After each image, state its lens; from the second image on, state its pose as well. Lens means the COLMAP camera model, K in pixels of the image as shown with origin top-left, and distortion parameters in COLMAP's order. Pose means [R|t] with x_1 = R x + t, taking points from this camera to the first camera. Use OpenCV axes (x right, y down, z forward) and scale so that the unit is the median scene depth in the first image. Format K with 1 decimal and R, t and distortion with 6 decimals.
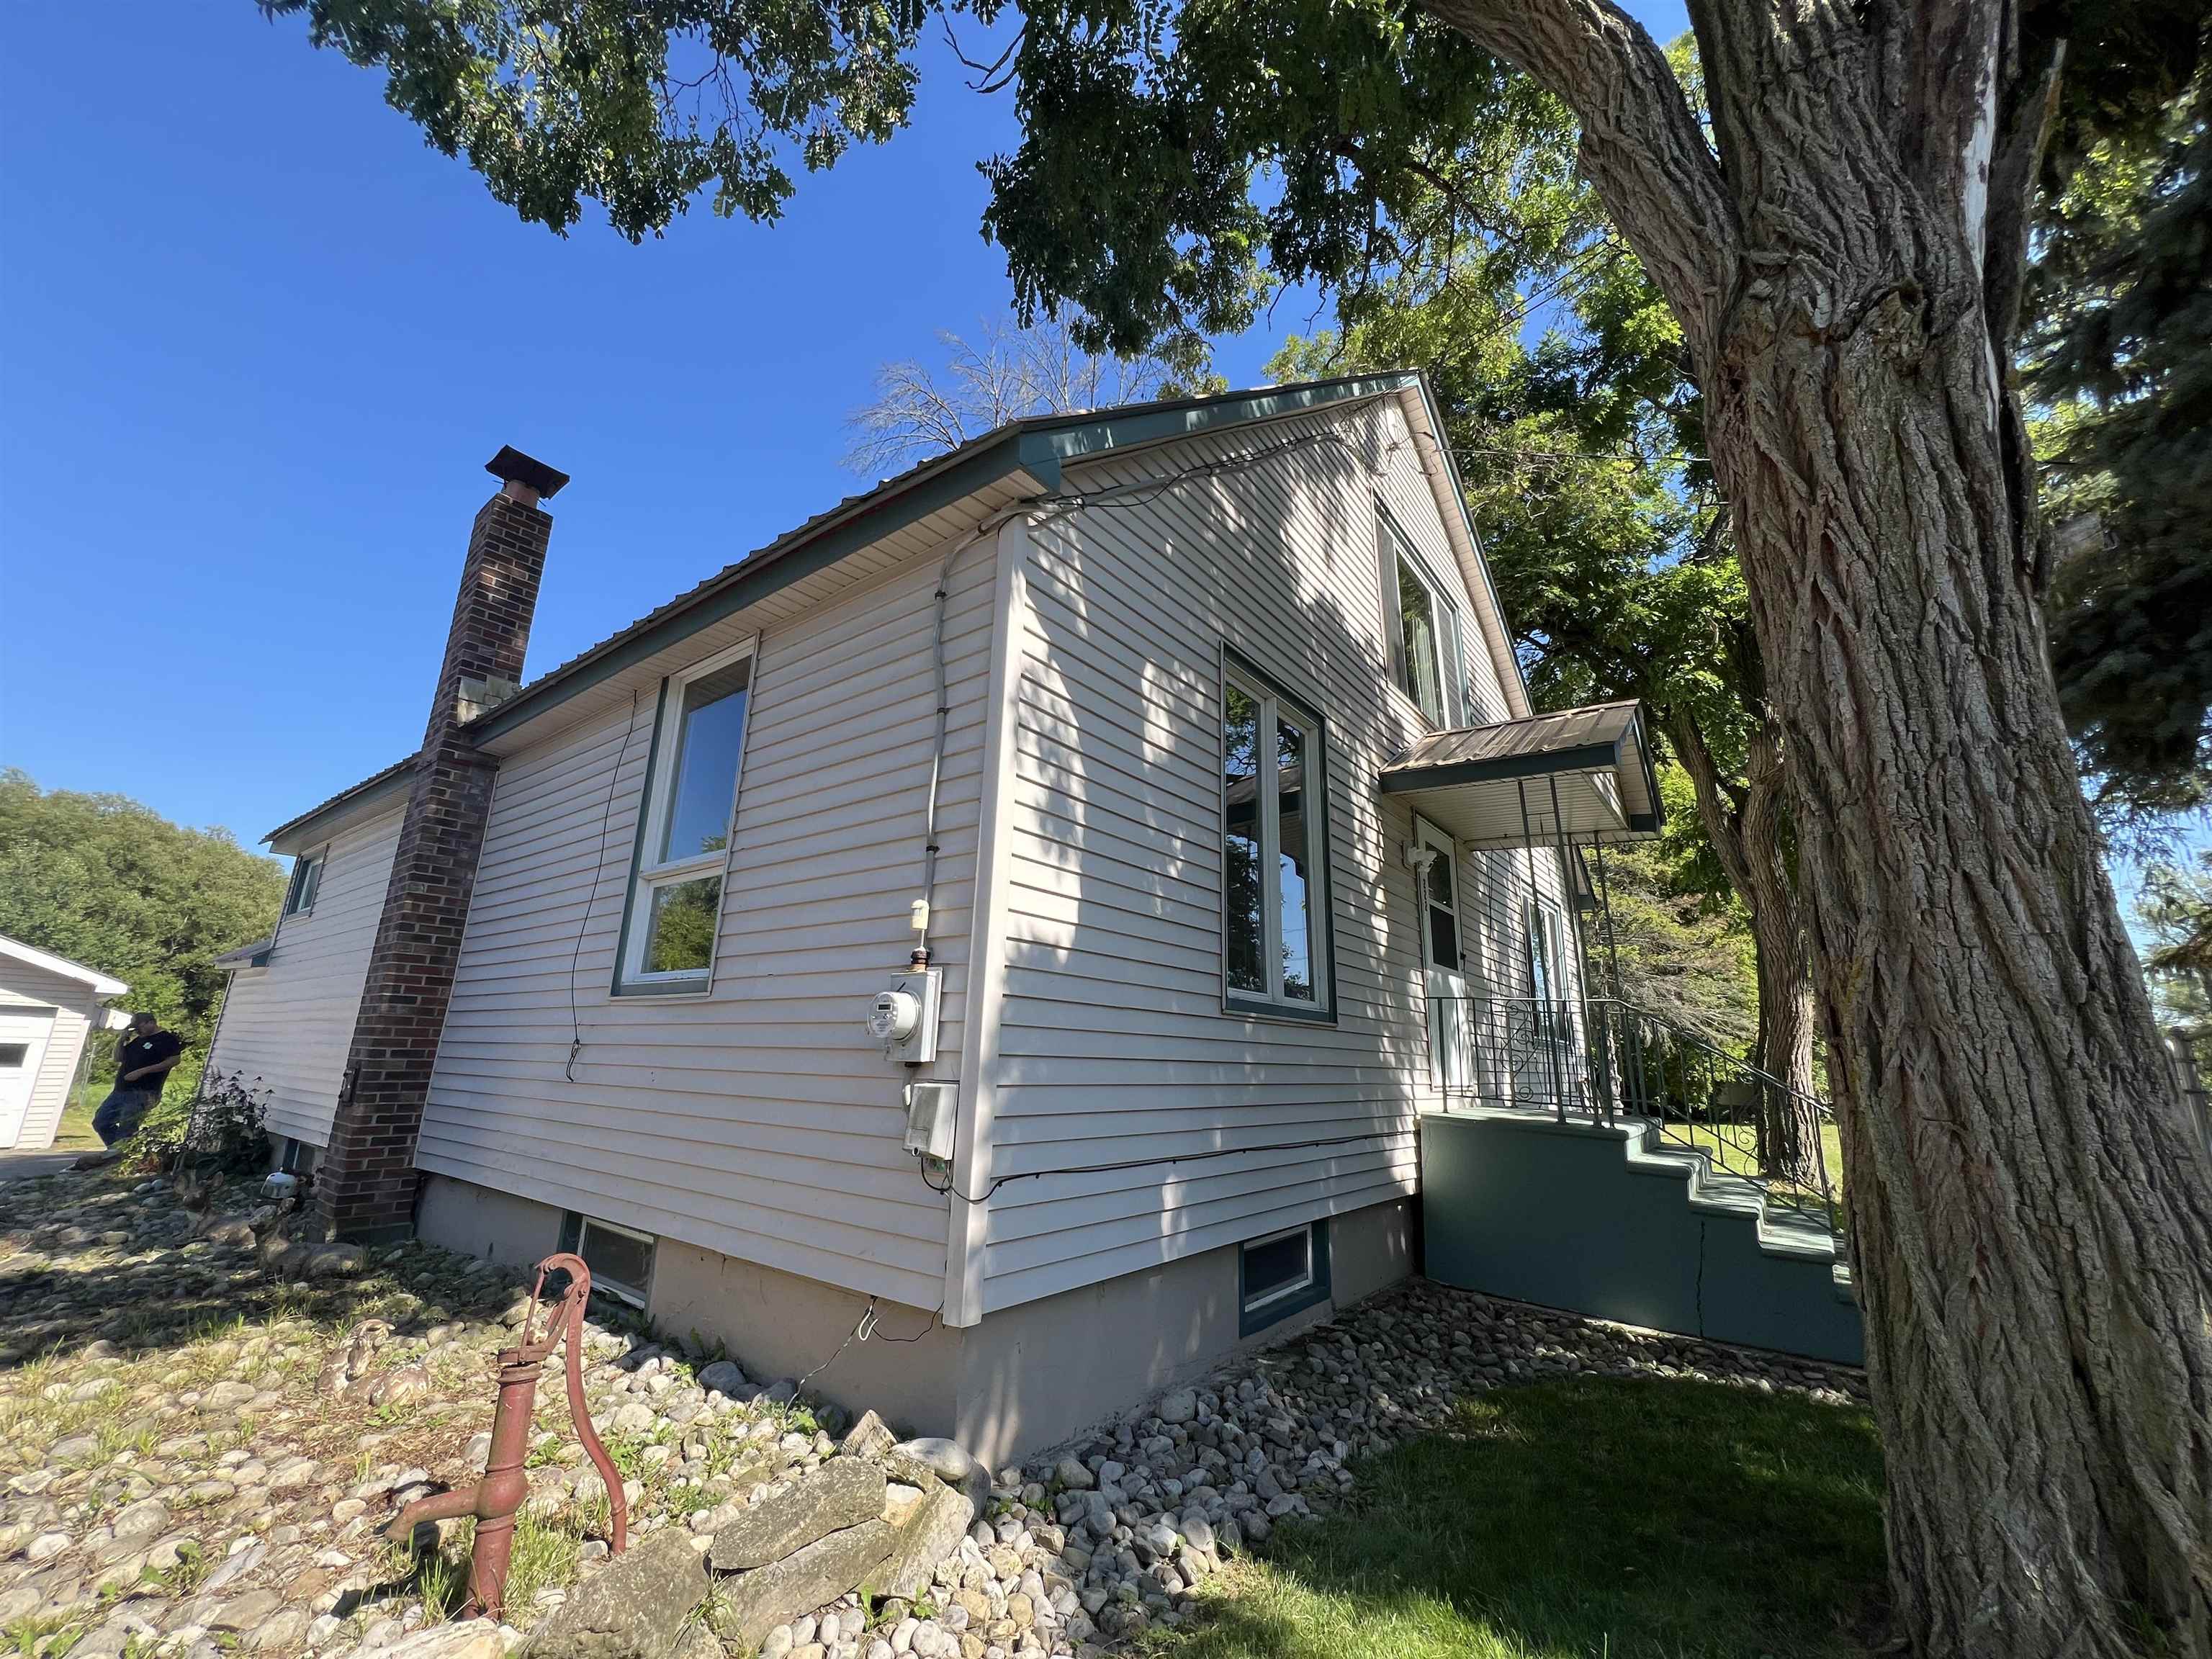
lens RADIAL K [[885.3, 0, 1107.3], [0, 885.3, 833.5], [0, 0, 1]] dist [0.000795, 0.000113]
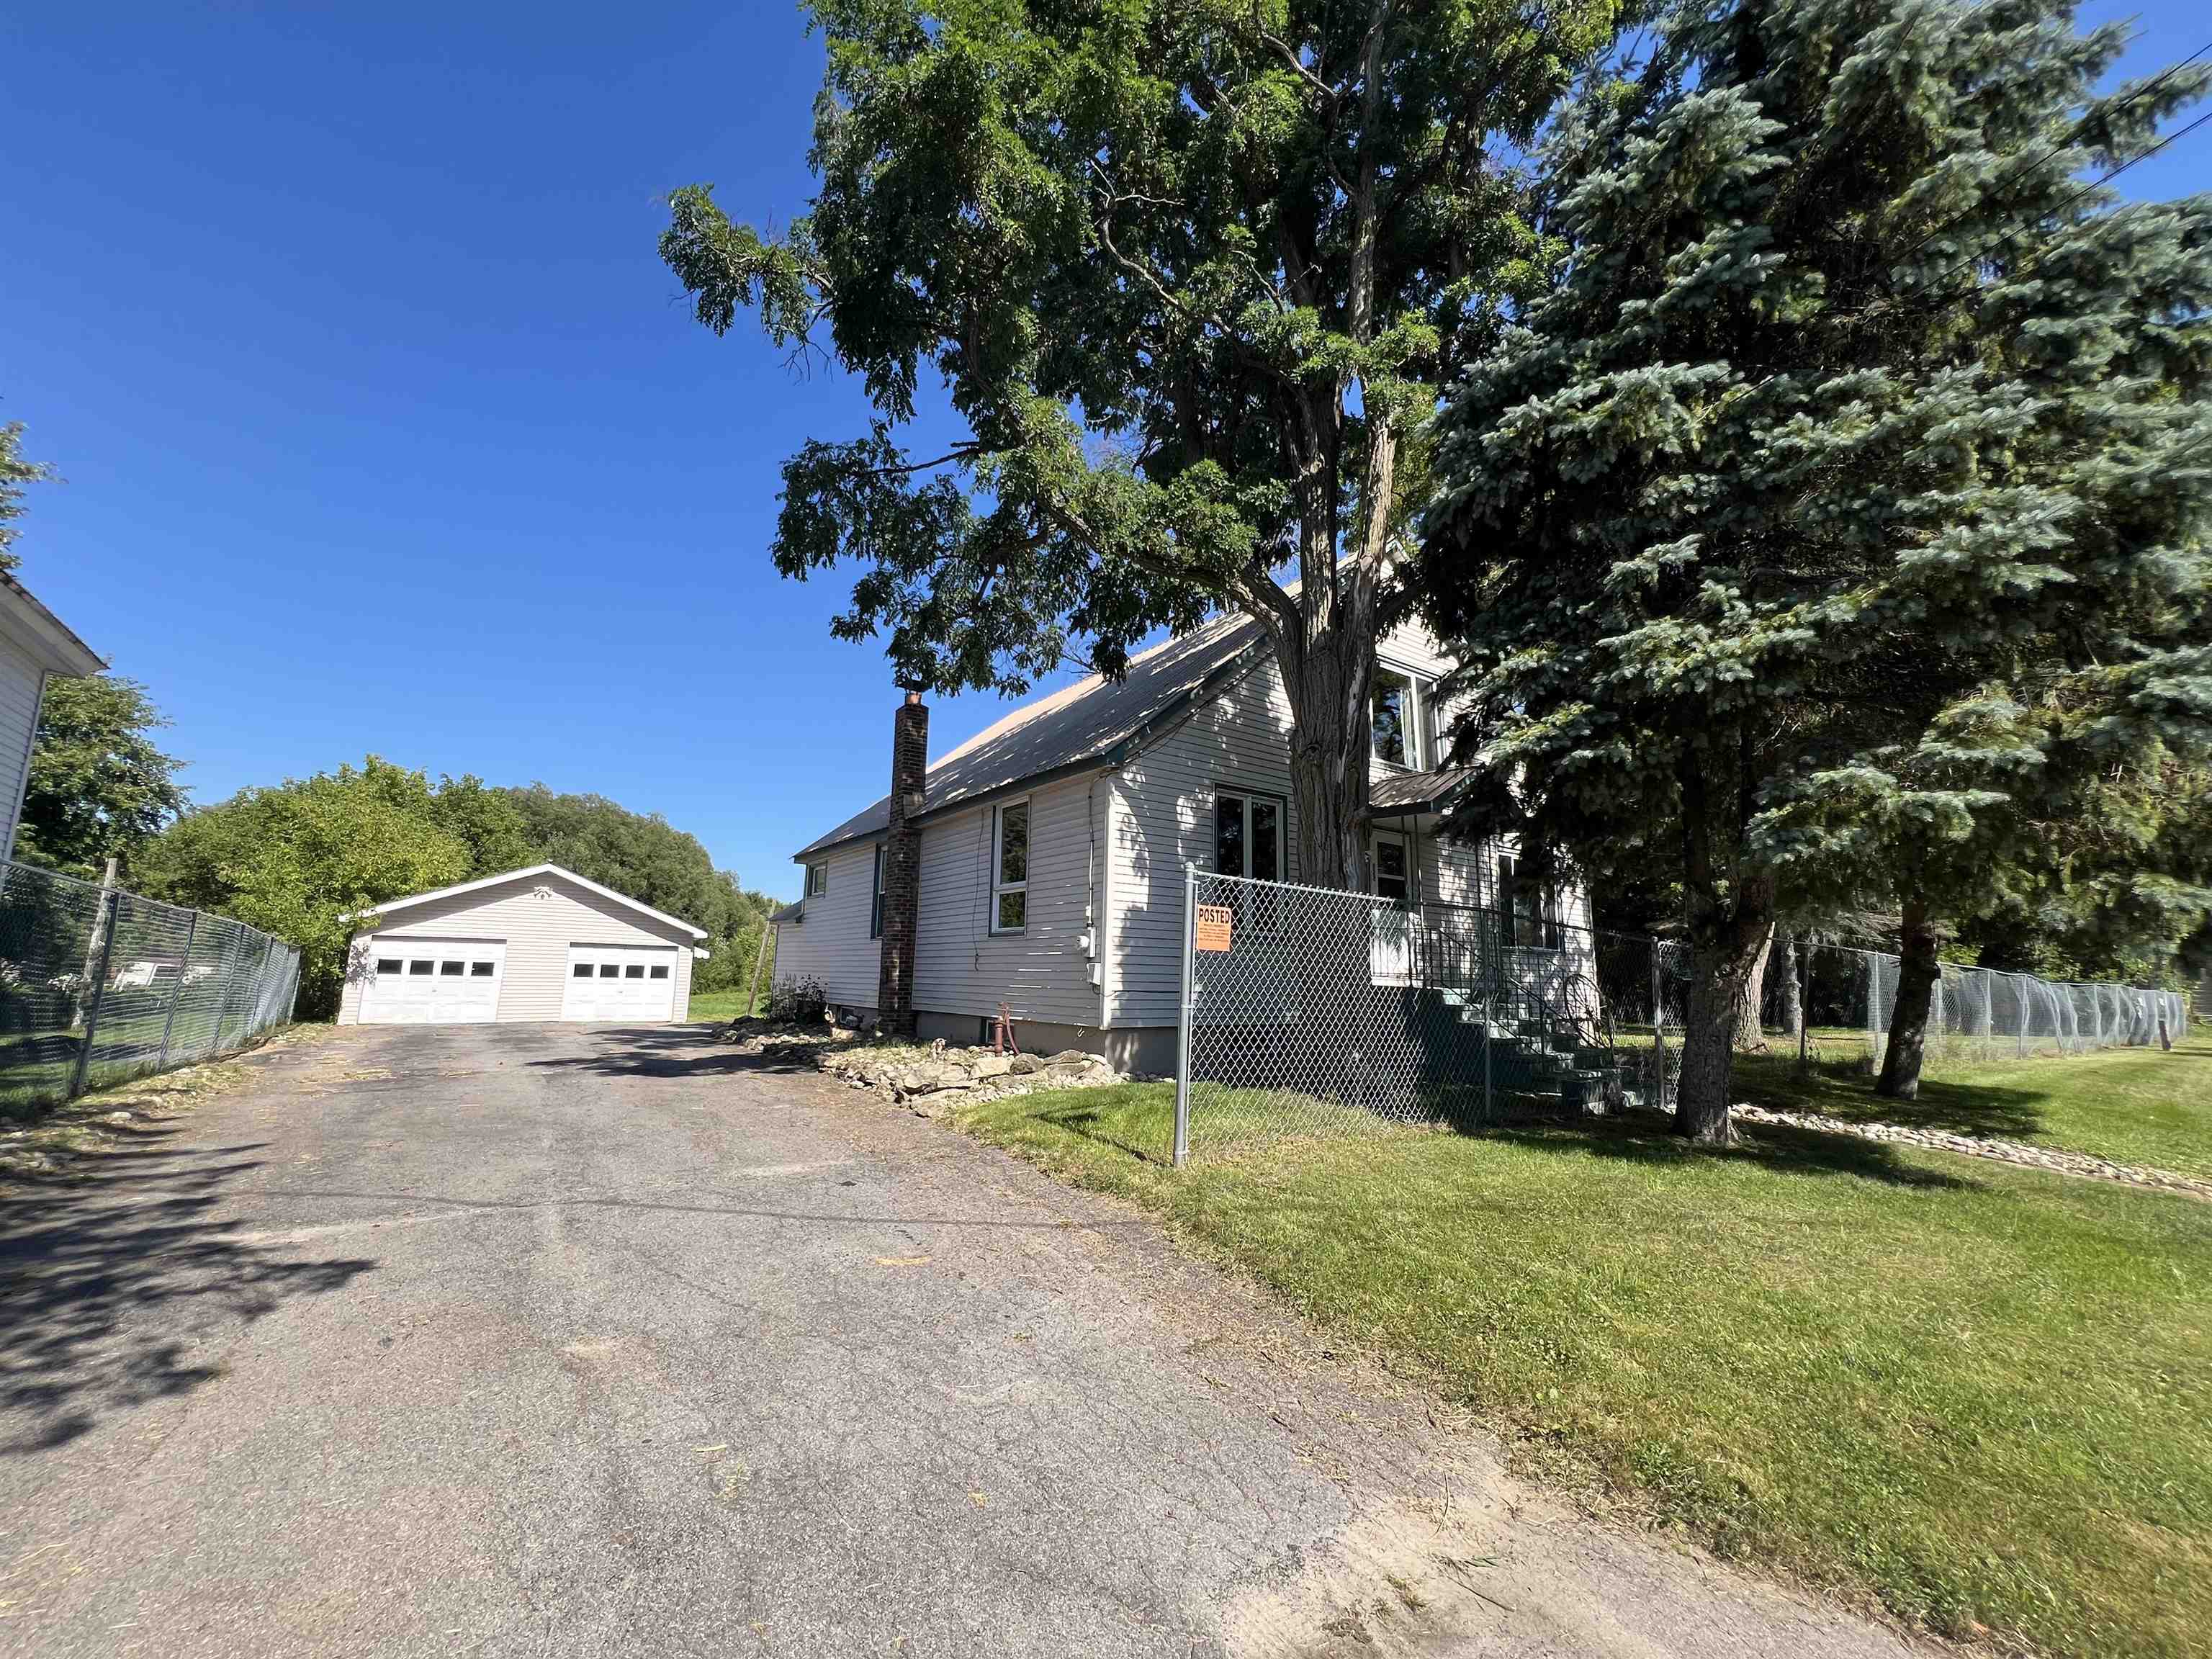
lens RADIAL K [[885.3, 0, 1107.3], [0, 885.3, 833.5], [0, 0, 1]] dist [0.000795, 0.000113]
pose [[0.956912, -0.055868, -0.284953, 0.526130], [0.080343, 0.993947, 0.074929, -0.283184], [0.279042, -0.094594, 0.955608, -1.344596]]
